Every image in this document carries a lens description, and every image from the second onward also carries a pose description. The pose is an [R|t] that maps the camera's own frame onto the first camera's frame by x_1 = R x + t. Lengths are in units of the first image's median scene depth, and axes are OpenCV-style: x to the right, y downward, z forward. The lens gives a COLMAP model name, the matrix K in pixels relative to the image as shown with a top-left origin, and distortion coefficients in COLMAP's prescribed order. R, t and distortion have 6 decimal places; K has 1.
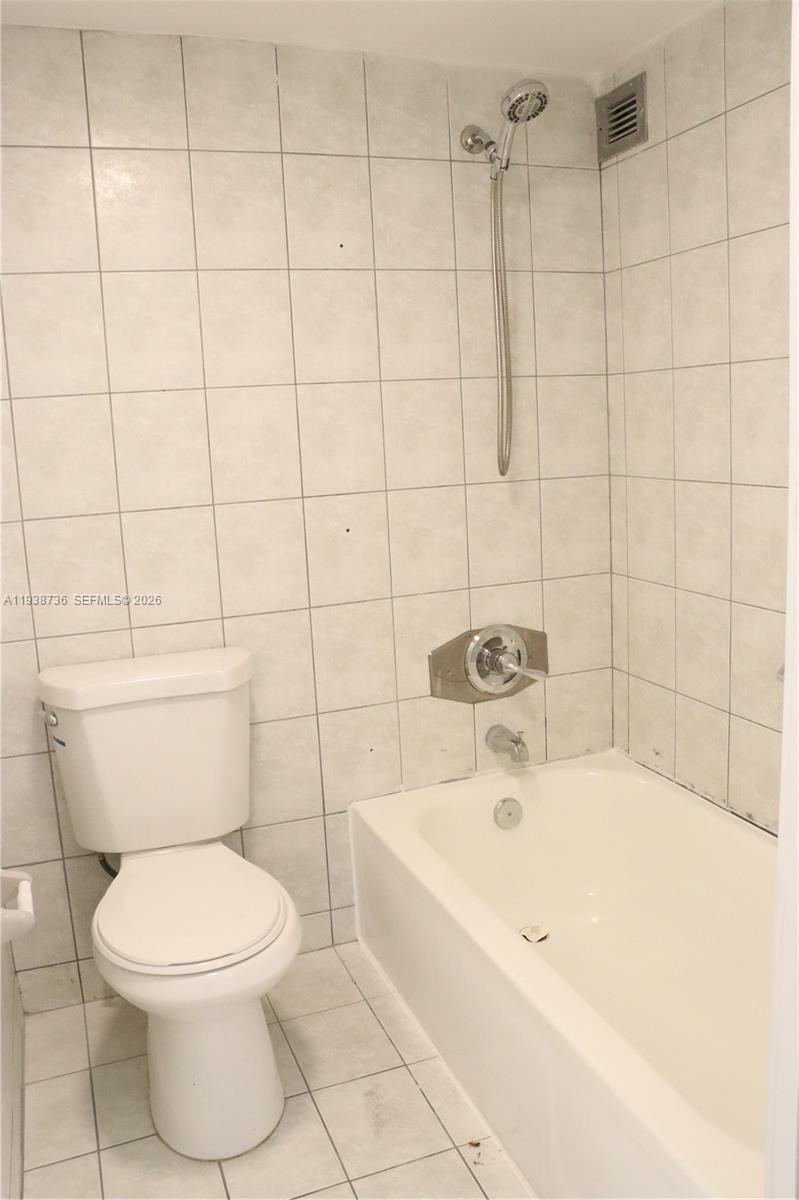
lens RADIAL K [[981.6, 0, 399.2], [0, 981.6, 591.7], [0, 0, 1]] dist [-0.148112, 0.101348]
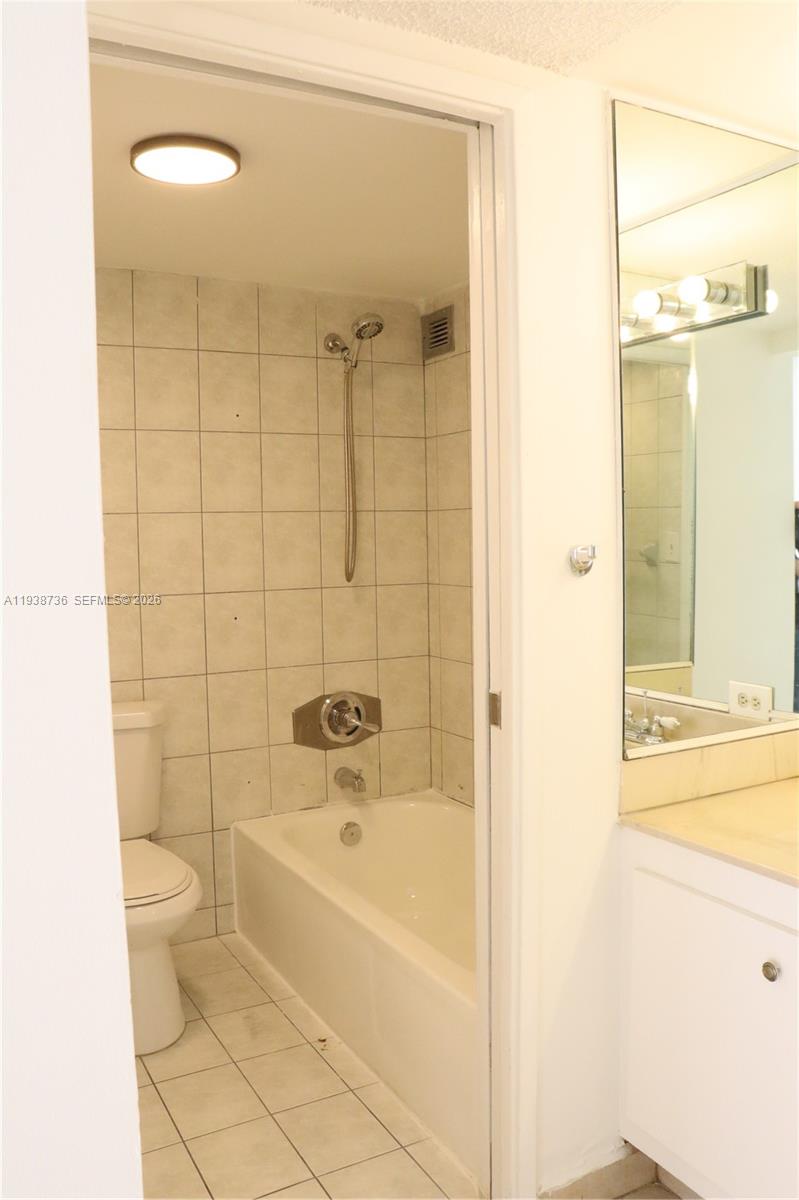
lens RADIAL K [[981.6, 0, 401.9], [0, 981.6, 599.8], [0, 0, 1]] dist [-0.148112, 0.101348]
pose [[0.989901, 0.023373, 0.139823, -0.013505], [-0.007848, 0.993838, -0.110567, 0.059977], [-0.141545, 0.108353, 0.983984, -0.377229]]
